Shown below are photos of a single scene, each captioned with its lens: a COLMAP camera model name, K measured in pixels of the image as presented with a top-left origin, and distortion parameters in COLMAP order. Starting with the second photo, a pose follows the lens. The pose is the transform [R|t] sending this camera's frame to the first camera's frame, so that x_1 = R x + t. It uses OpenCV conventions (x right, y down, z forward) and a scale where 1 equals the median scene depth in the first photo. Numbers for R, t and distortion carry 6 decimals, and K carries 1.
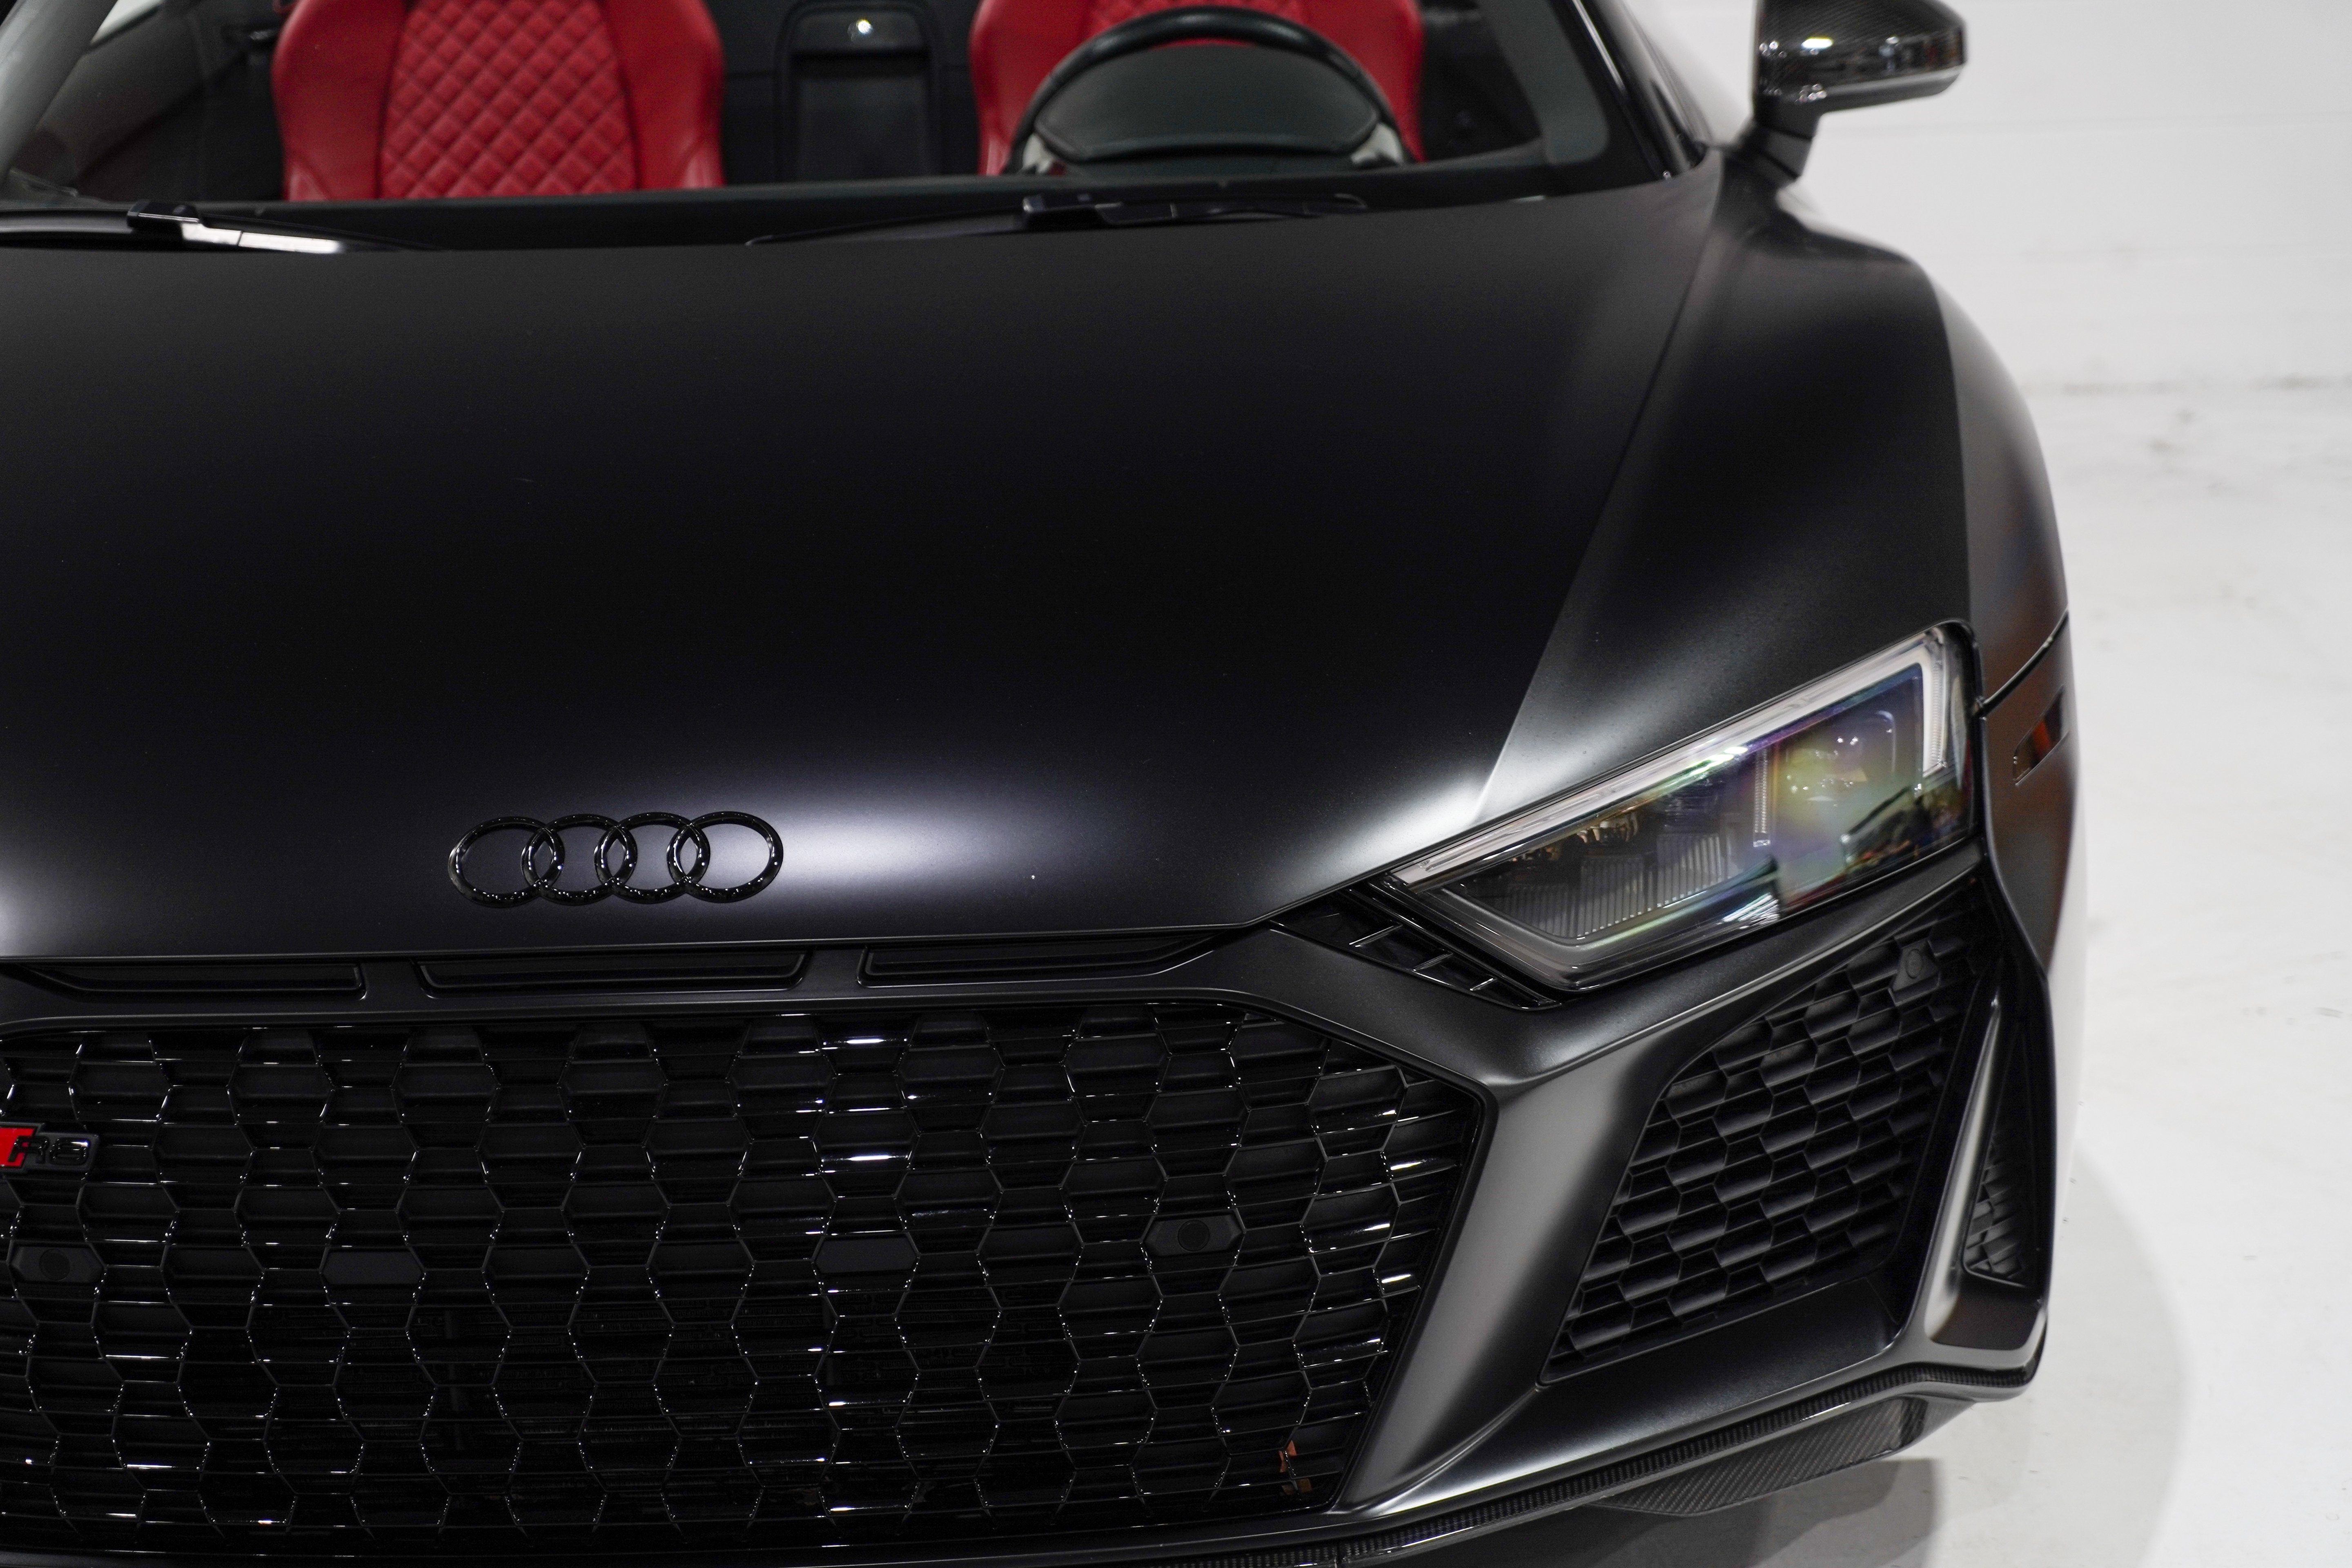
lens RADIAL K [[5066.5, 0, 1125.5], [0, 5066.5, 811.5], [0, 0, 1]] dist [-0.006825, 0.000000]
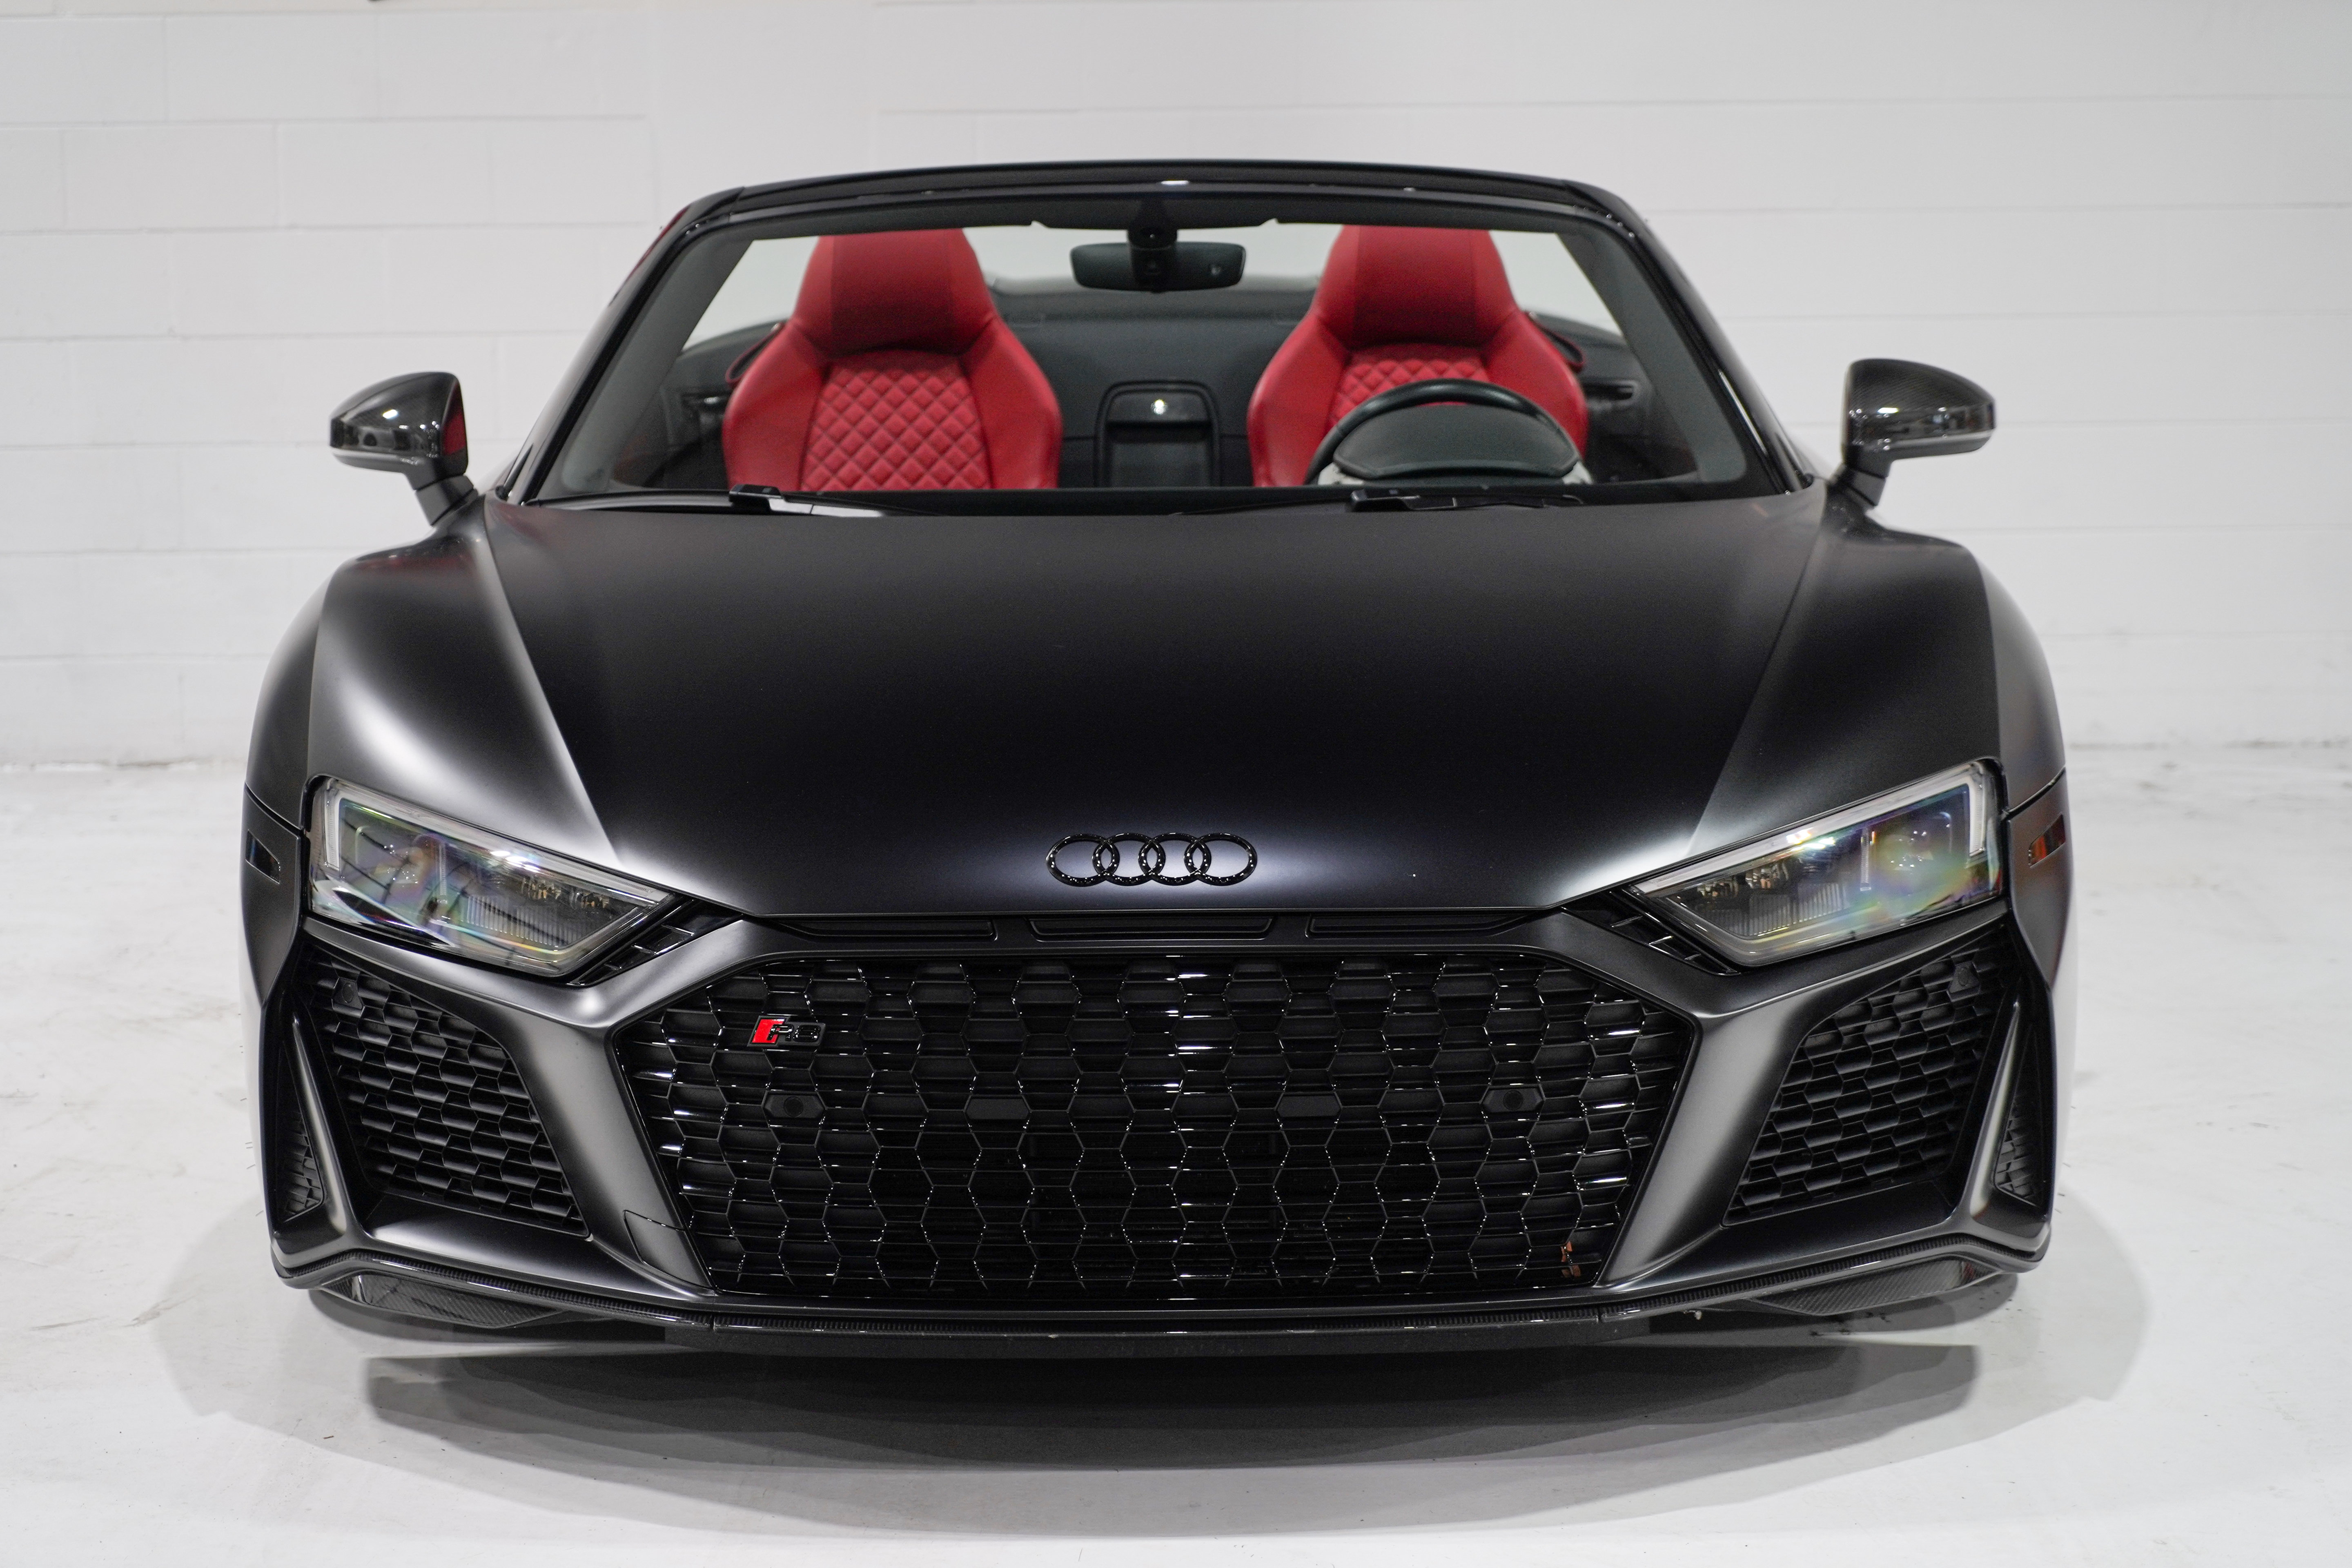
lens RADIAL K [[5066.5, 0, 1177.2], [0, 5066.5, 778.4], [0, 0, 1]] dist [-0.006825, 0.000000]
pose [[0.999795, 0.019262, 0.006185, -0.085348], [-0.018541, 0.994732, -0.100822, 0.119736], [-0.008095, 0.100687, 0.994885, -0.486273]]
